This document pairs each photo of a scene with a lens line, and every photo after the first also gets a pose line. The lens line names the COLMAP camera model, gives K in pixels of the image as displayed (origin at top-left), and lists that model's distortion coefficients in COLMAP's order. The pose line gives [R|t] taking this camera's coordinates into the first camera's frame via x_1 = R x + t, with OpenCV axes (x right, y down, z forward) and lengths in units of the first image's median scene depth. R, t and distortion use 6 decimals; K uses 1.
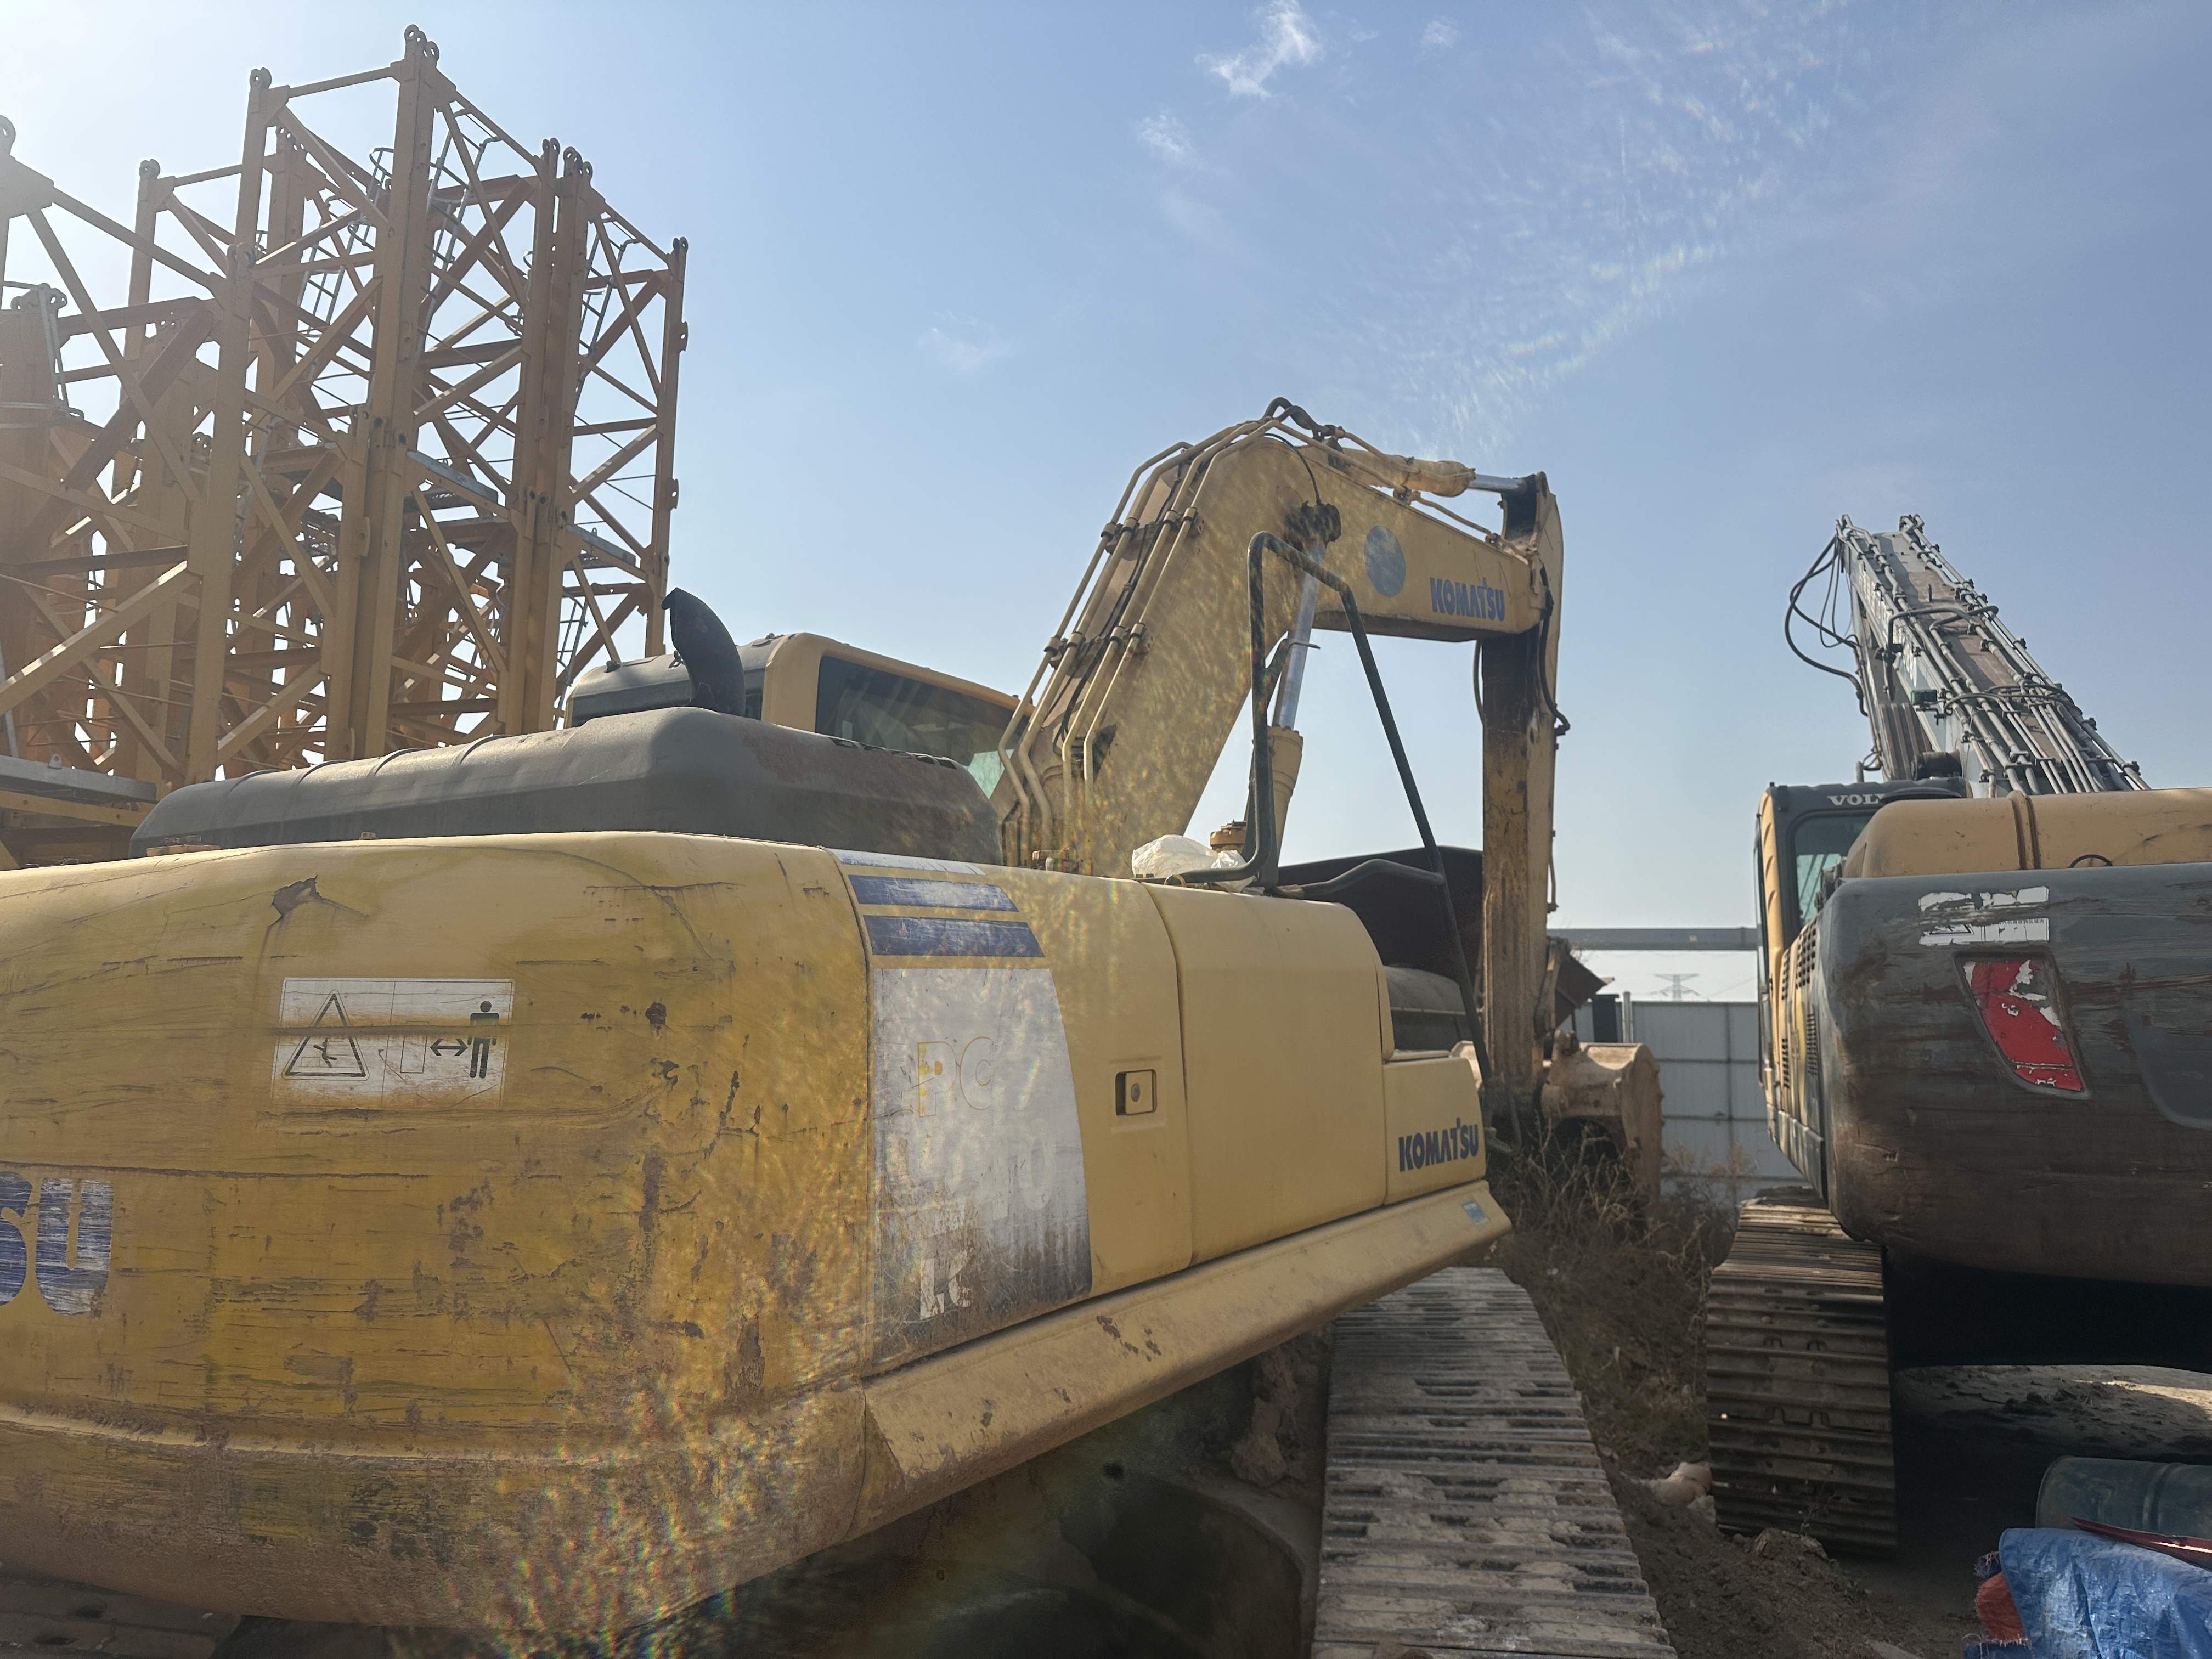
lens RADIAL K [[1509.9, 0, 1105.3], [0, 1509.9, 785.5], [0, 0, 1]] dist [0.065779, -0.079407]
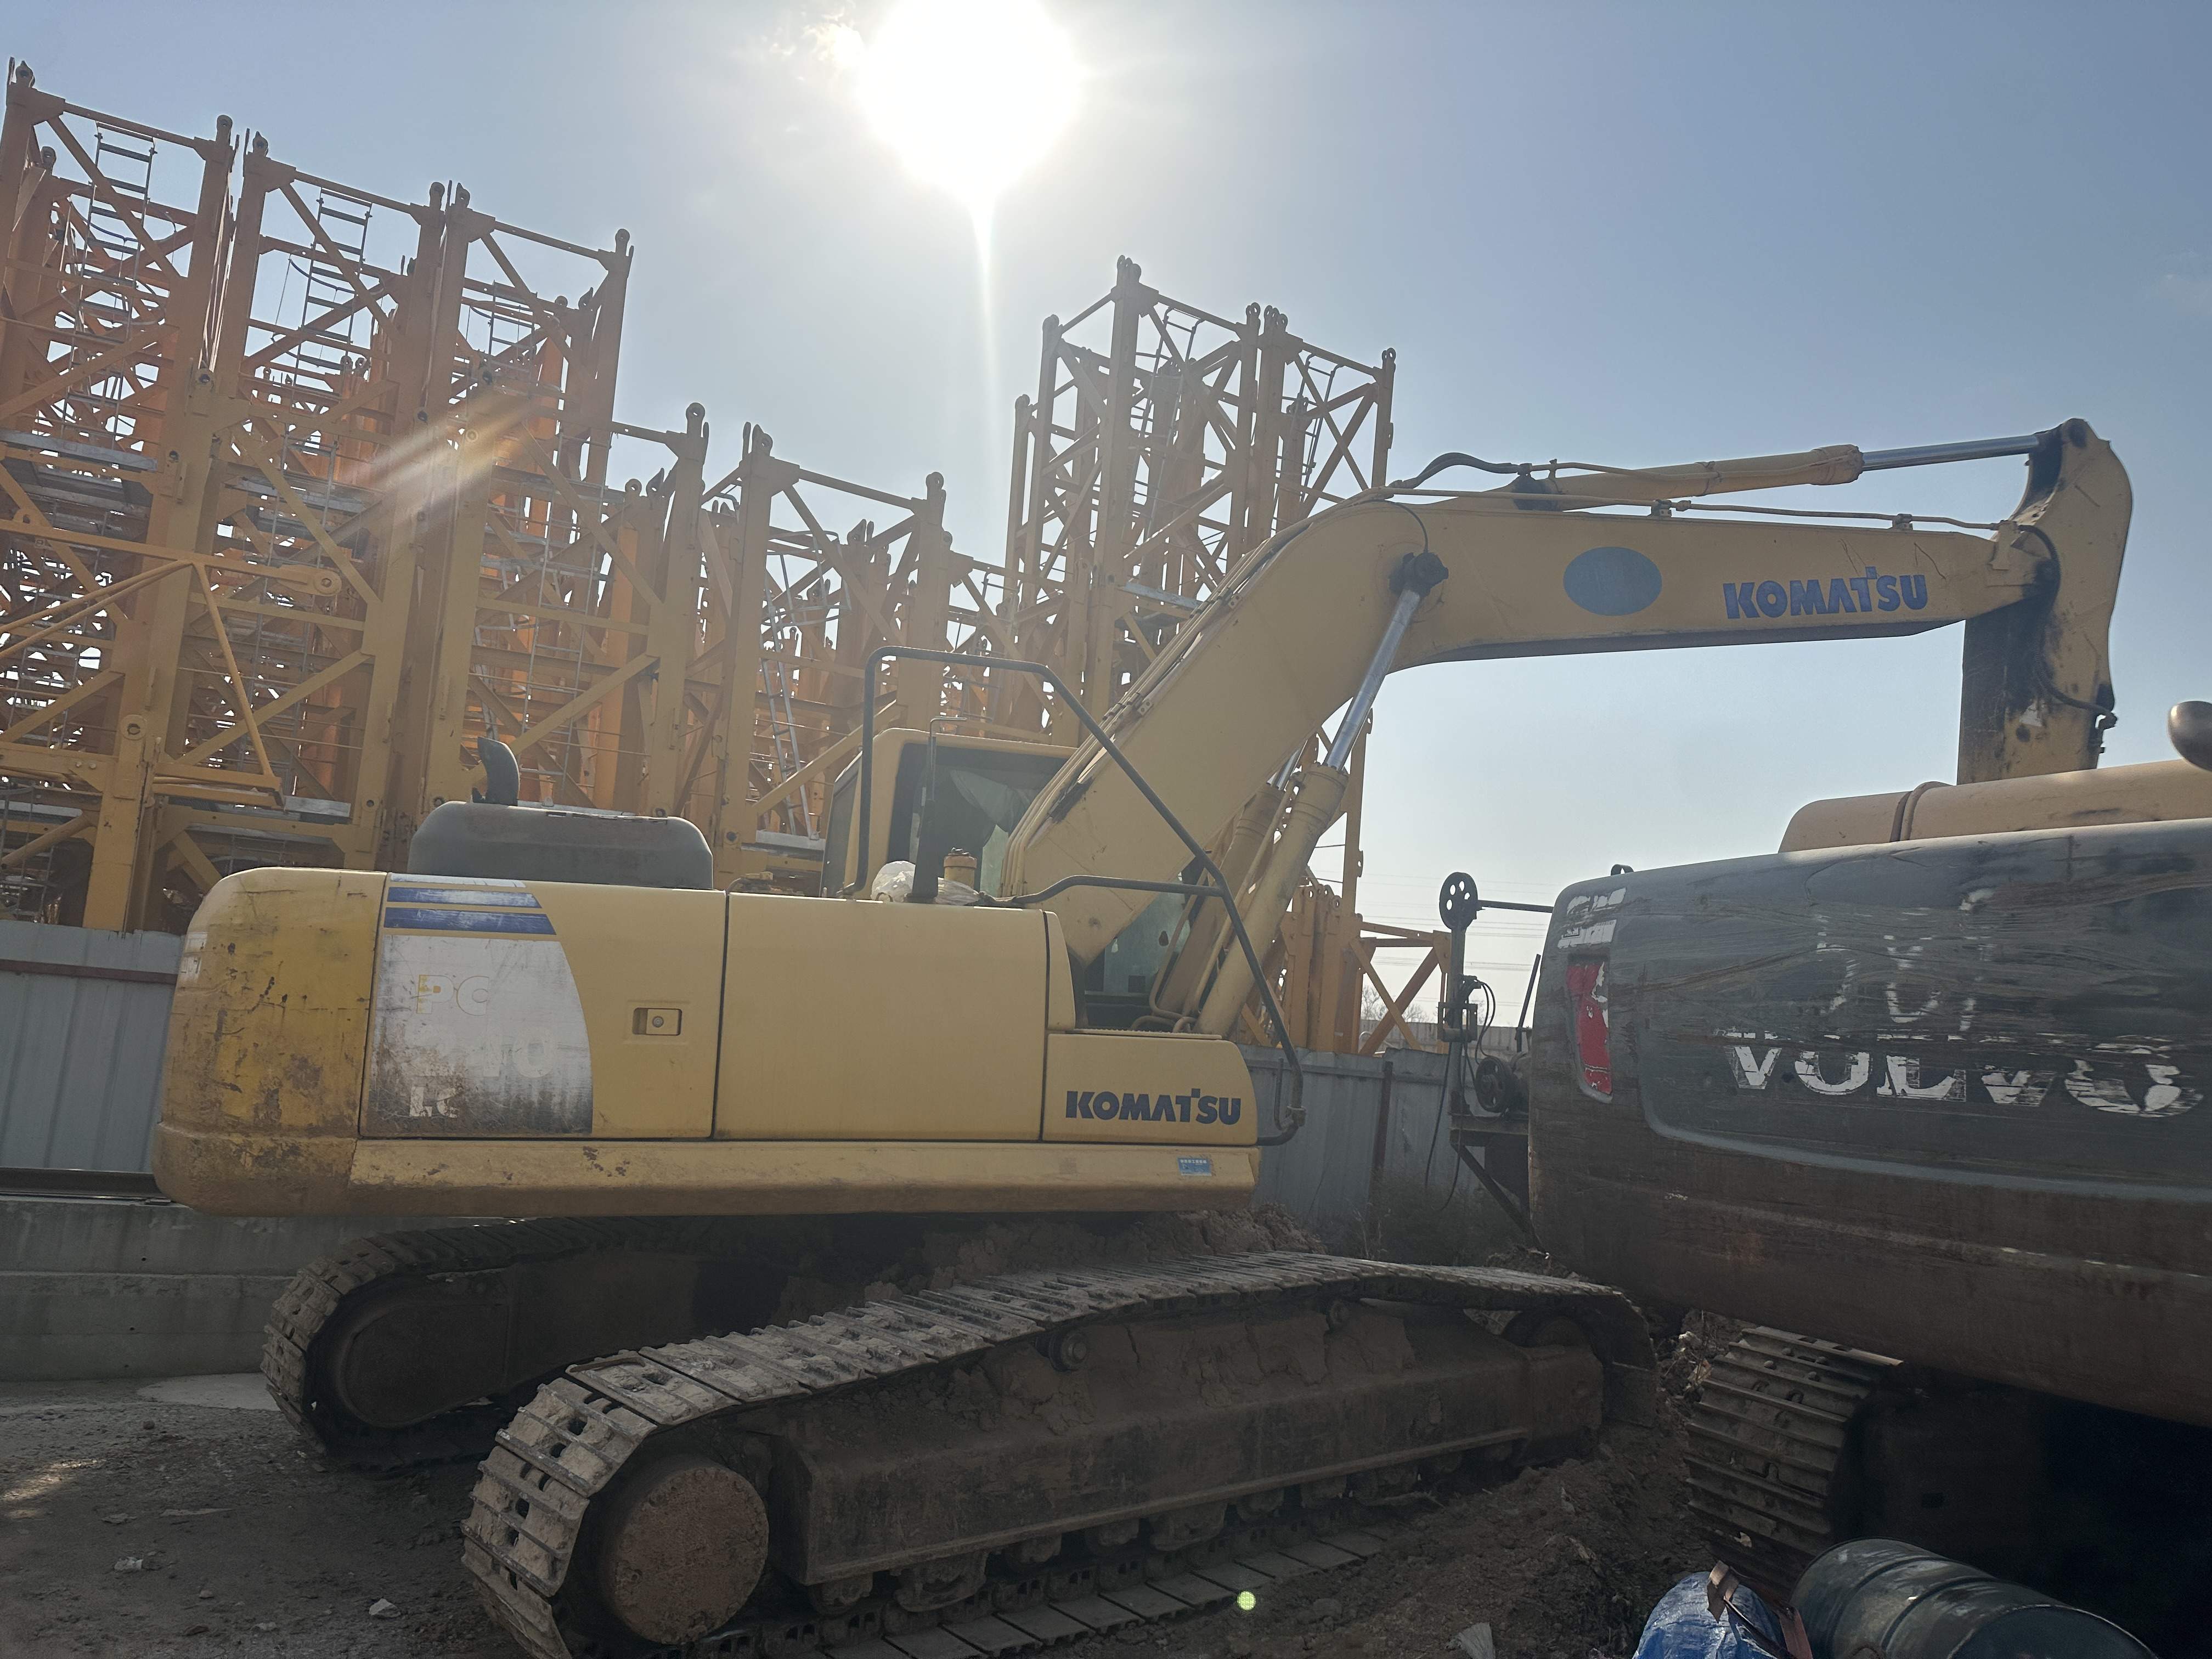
lens RADIAL K [[1554.1, 0, 1215.7], [0, 1554.1, 827.4], [0, 0, 1]] dist [0.116658, -0.164786]
pose [[0.764357, -0.044620, -0.643248, 1.072772], [0.042027, 0.998929, -0.019352, 0.036637], [0.643422, -0.012242, 0.765414, 0.068212]]
